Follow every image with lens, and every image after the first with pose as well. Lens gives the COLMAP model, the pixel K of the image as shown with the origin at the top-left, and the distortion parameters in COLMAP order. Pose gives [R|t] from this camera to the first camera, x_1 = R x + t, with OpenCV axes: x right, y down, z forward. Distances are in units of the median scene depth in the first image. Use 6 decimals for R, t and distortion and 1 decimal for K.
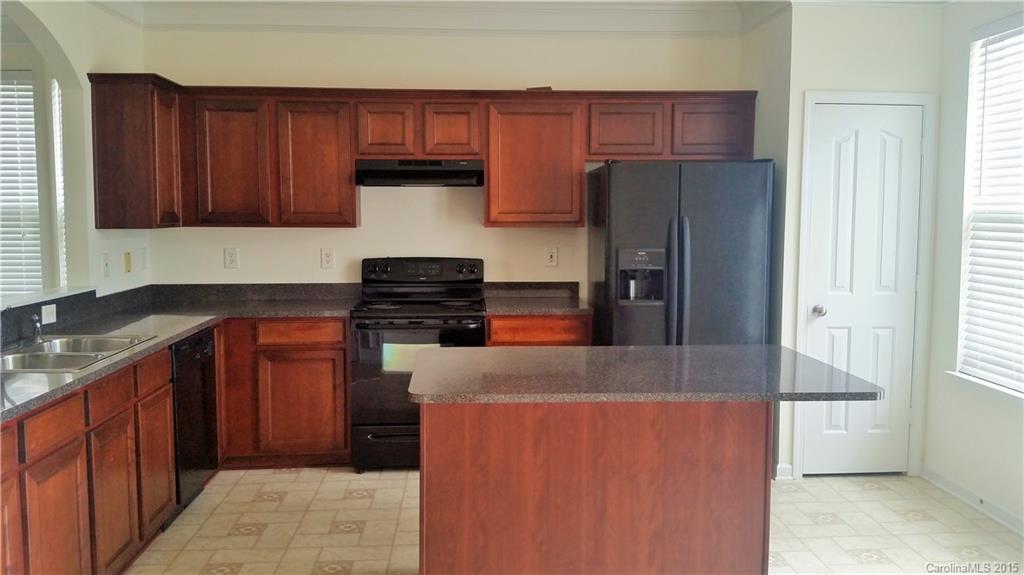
lens RADIAL K [[852.2, 0, 519.6], [0, 852.2, 287.9], [0, 0, 1]] dist [0.039739, -0.116517]
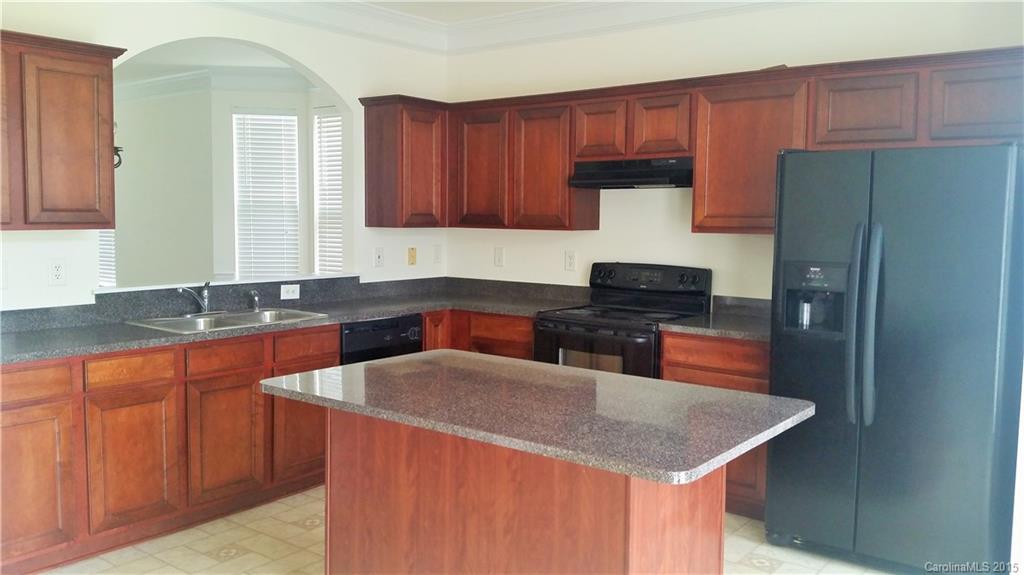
lens RADIAL K [[852.2, 0, 515.4], [0, 852.2, 287.1], [0, 0, 1]] dist [0.039739, -0.116517]
pose [[0.733410, 0.063015, -0.676860, 0.452453], [-0.070241, 0.997389, 0.016746, -0.017640], [0.676148, 0.035262, 0.735922, 0.235723]]
